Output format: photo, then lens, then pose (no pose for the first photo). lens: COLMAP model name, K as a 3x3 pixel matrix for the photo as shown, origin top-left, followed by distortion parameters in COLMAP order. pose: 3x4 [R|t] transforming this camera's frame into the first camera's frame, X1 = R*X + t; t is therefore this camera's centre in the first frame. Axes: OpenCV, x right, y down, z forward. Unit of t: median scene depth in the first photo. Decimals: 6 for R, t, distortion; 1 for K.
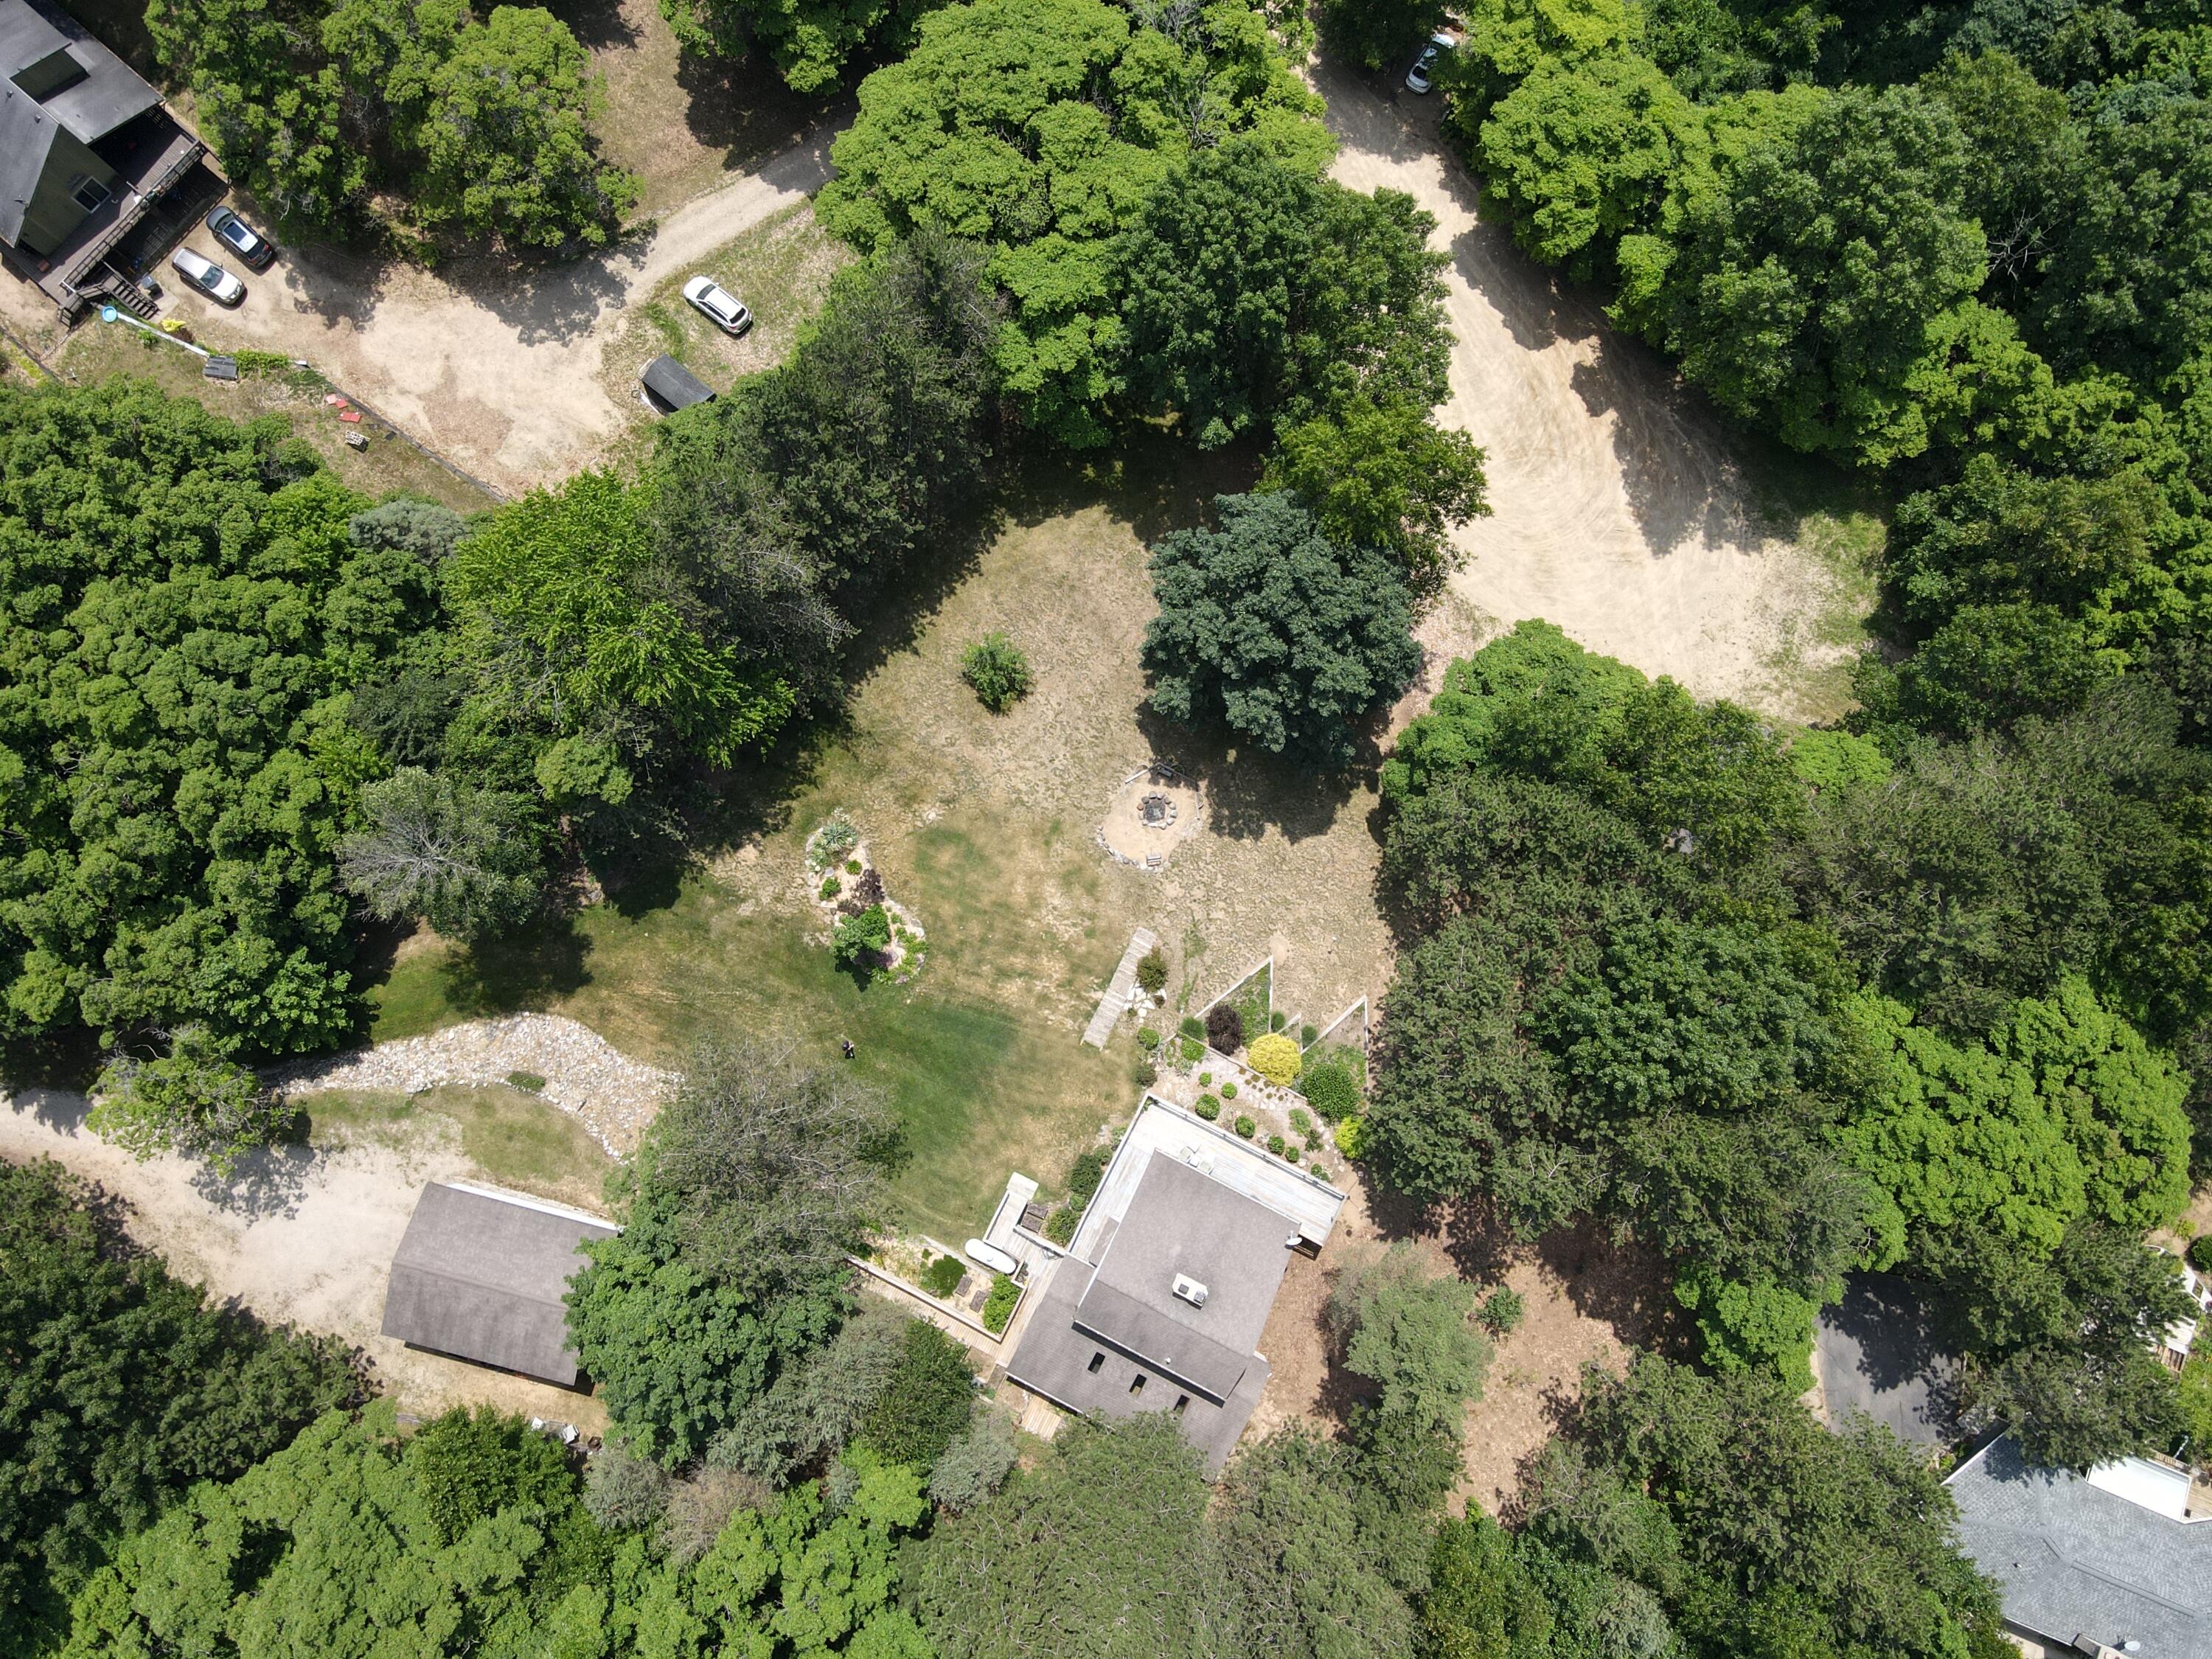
lens RADIAL K [[1619.6, 0, 1114.5], [0, 1619.6, 823.9], [0, 0, 1]] dist [-0.000370, 0.017301]
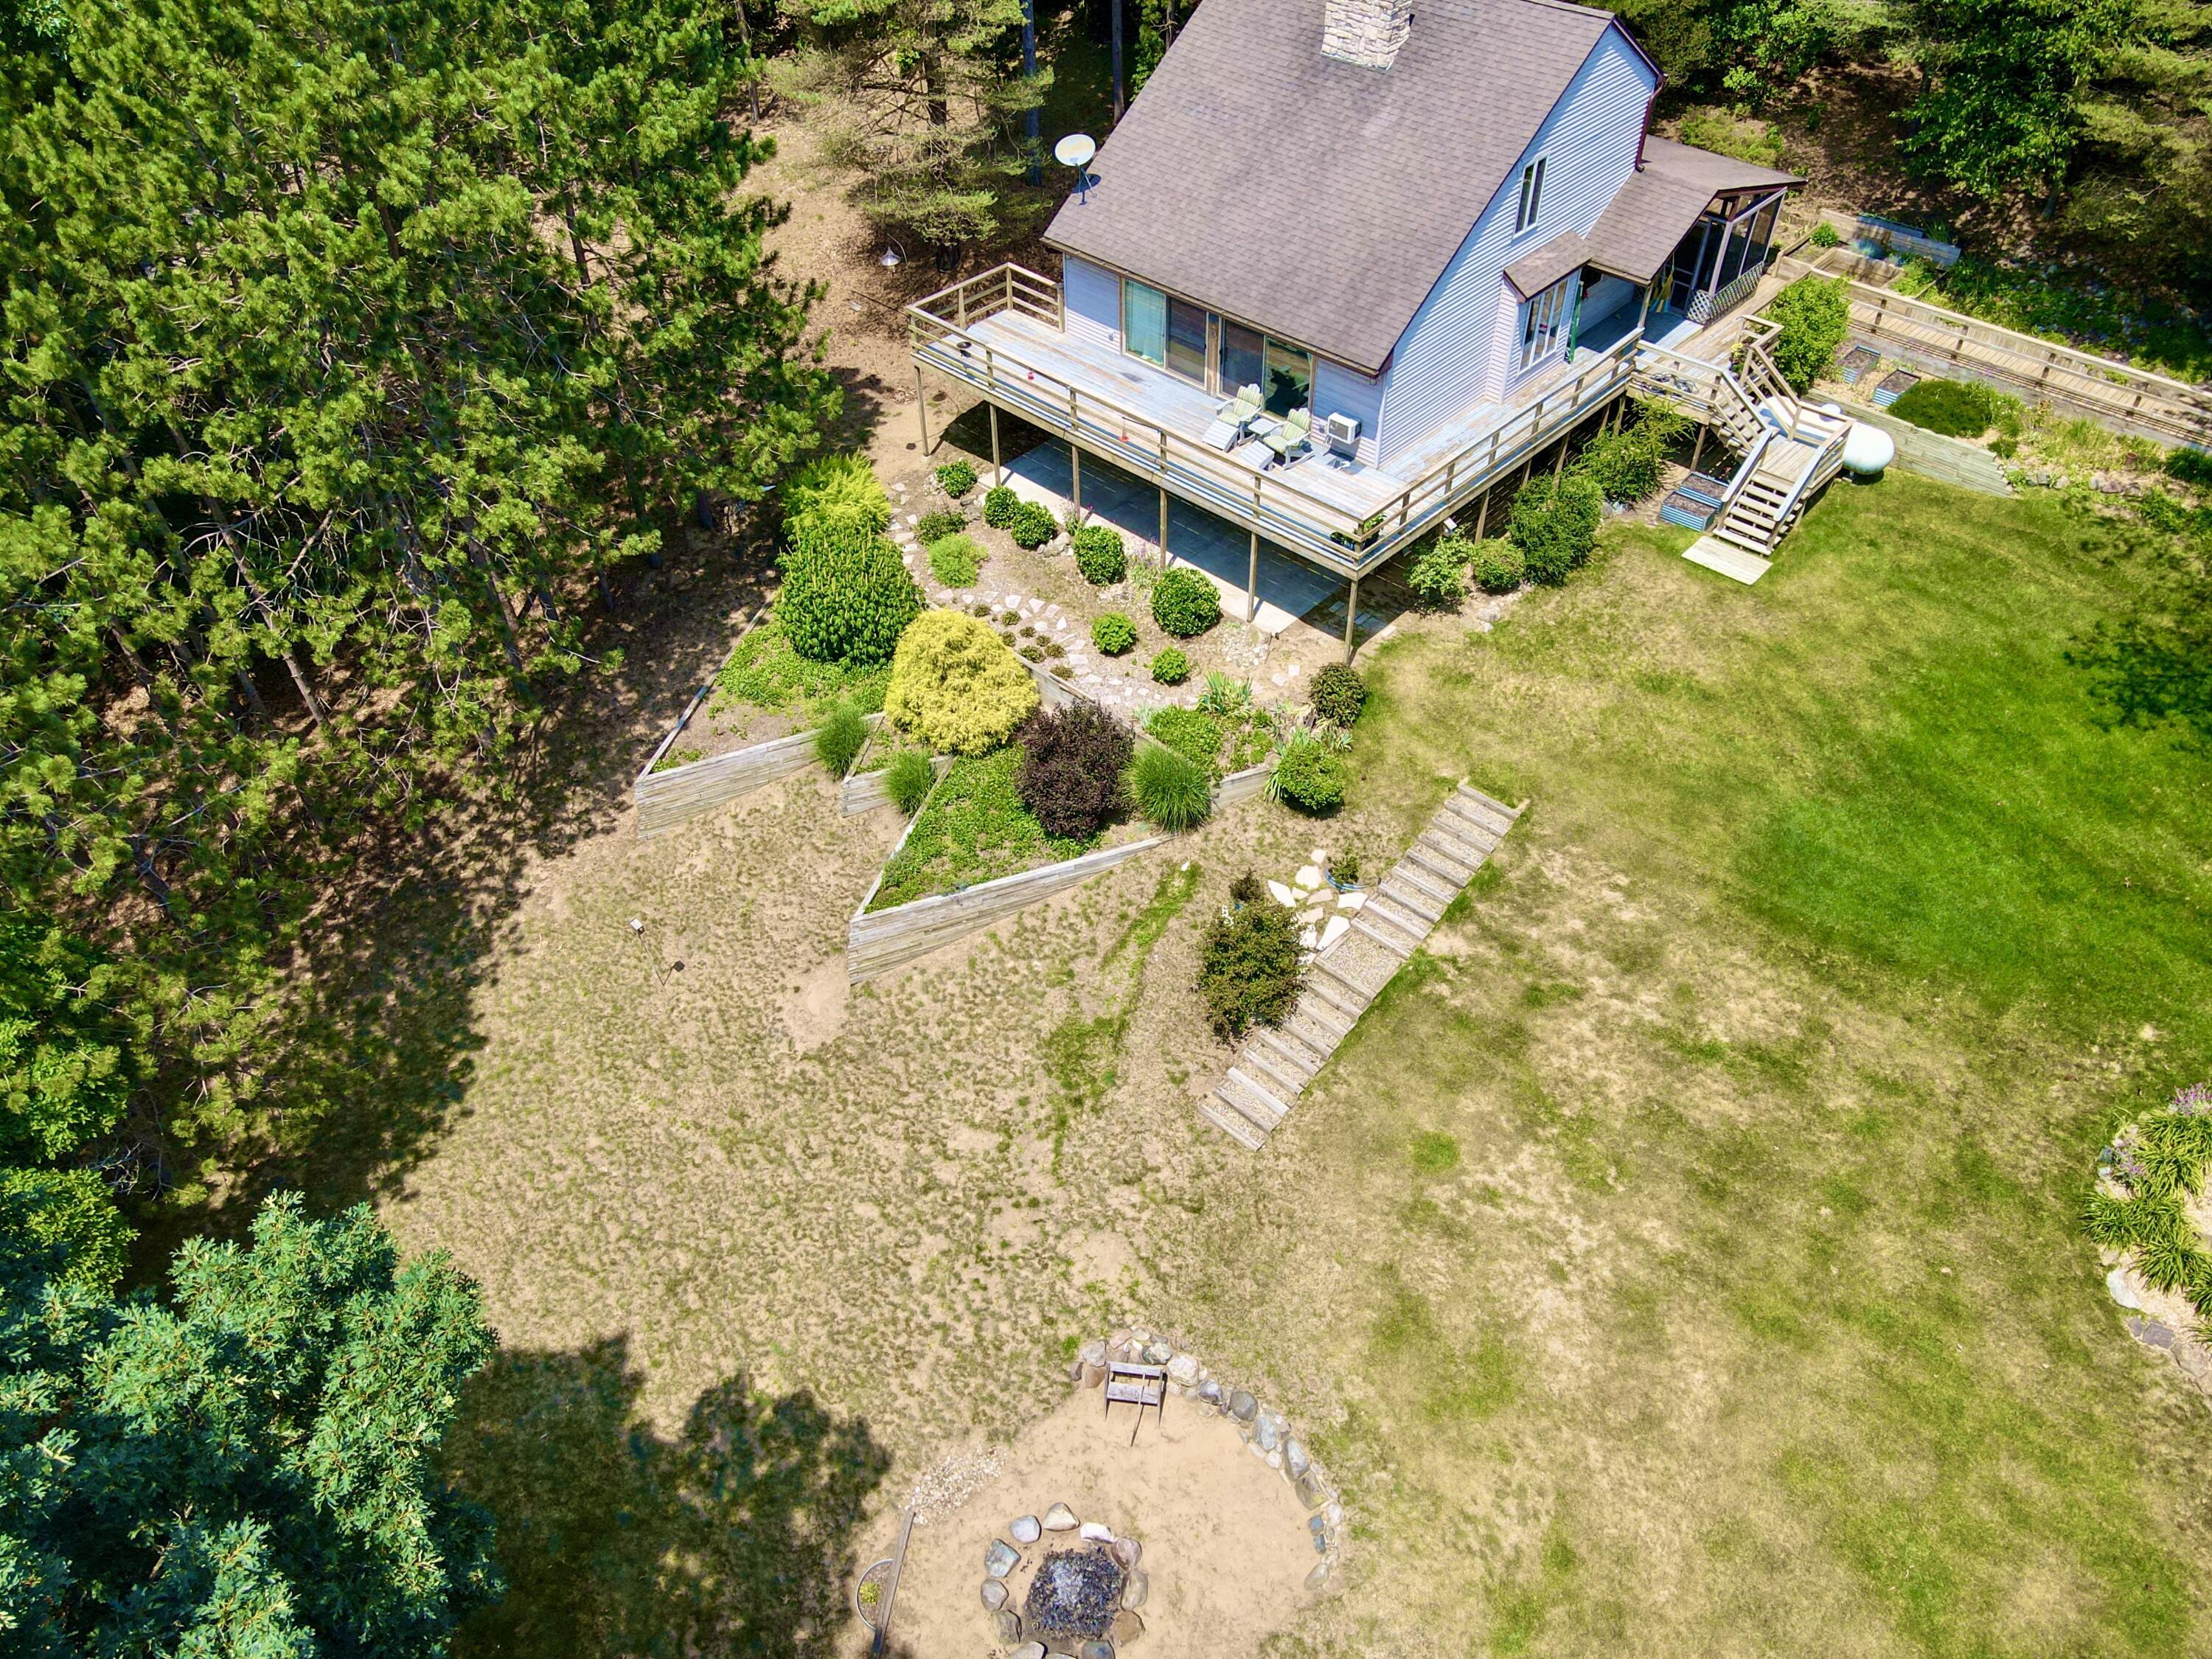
lens RADIAL K [[1619.6, 0, 1117.7], [0, 1619.6, 838.8], [0, 0, 1]] dist [-0.000370, 0.017301]
pose [[-0.962287, -0.179672, 0.204258, -0.009759], [0.271328, -0.579825, 0.768234, -0.128882], [-0.019596, 0.794683, 0.606708, 0.804469]]
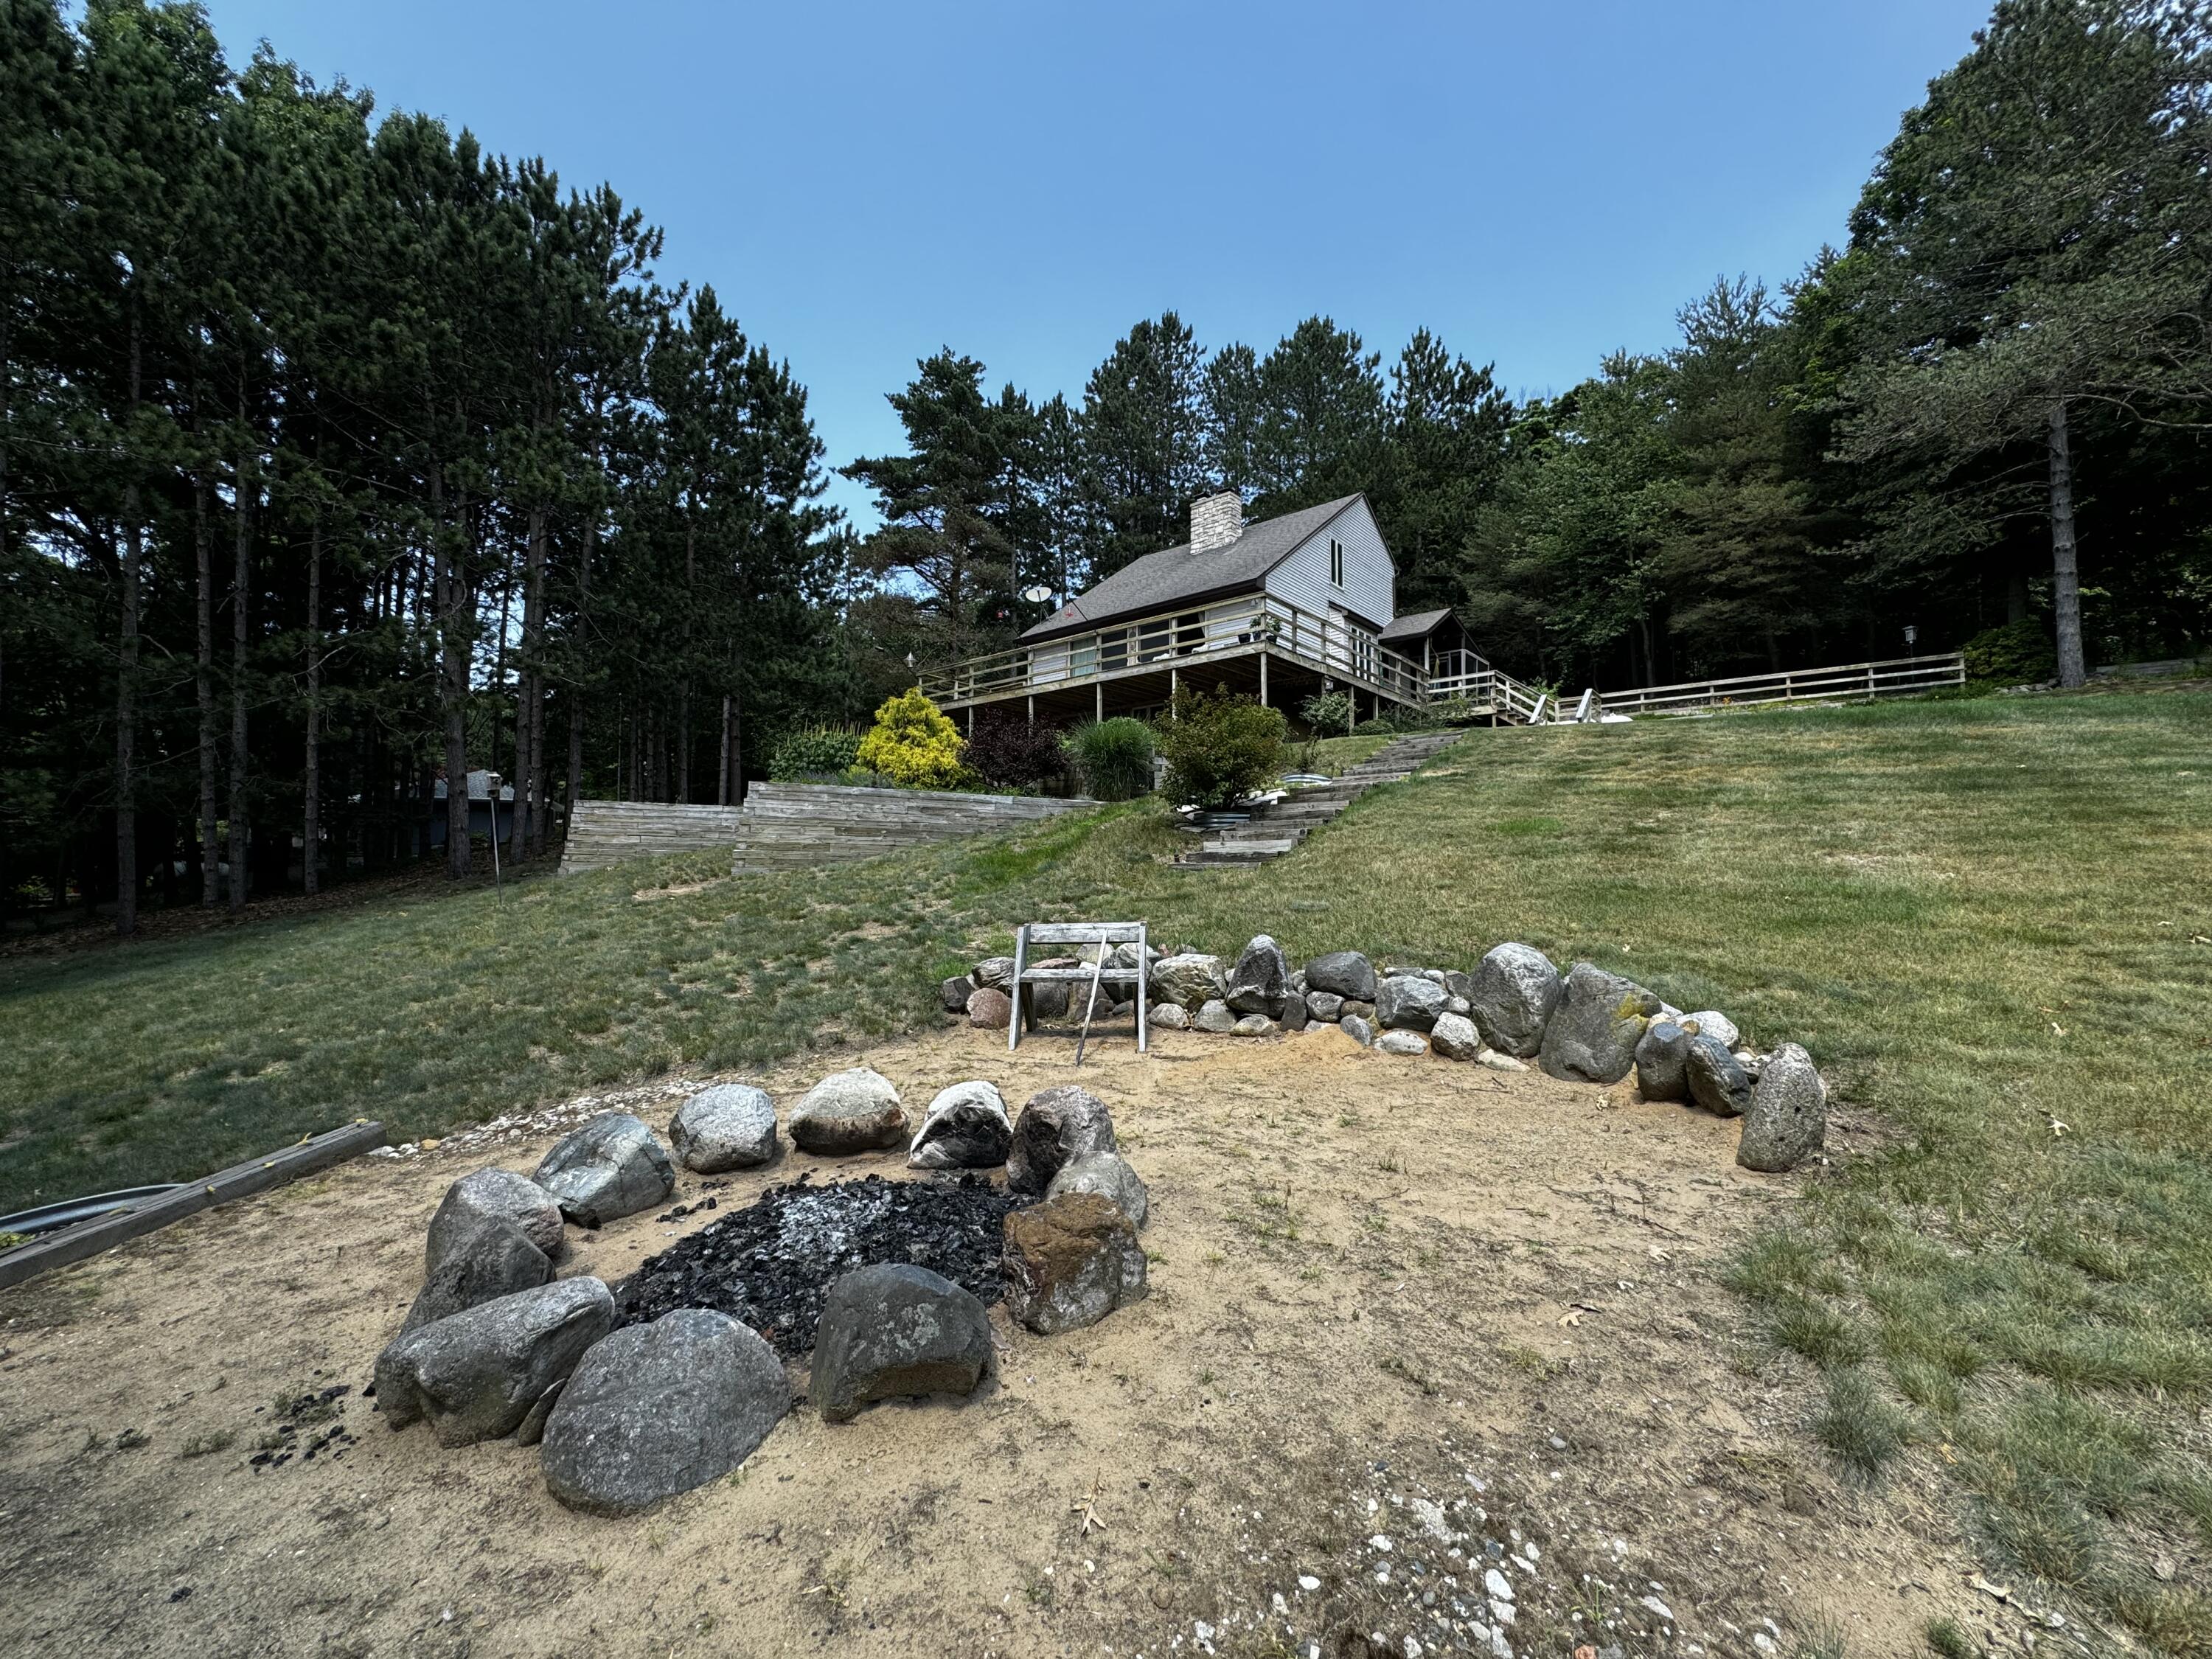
lens RADIAL K [[880.2, 0, 1107.3], [0, 880.2, 828.7], [0, 0, 1]] dist [-0.000476, -0.000018]
pose [[-0.973729, 0.009285, 0.227519, 0.008828], [0.225958, 0.163052, 0.960394, -0.040262], [-0.028180, 0.986574, -0.160866, 1.033091]]
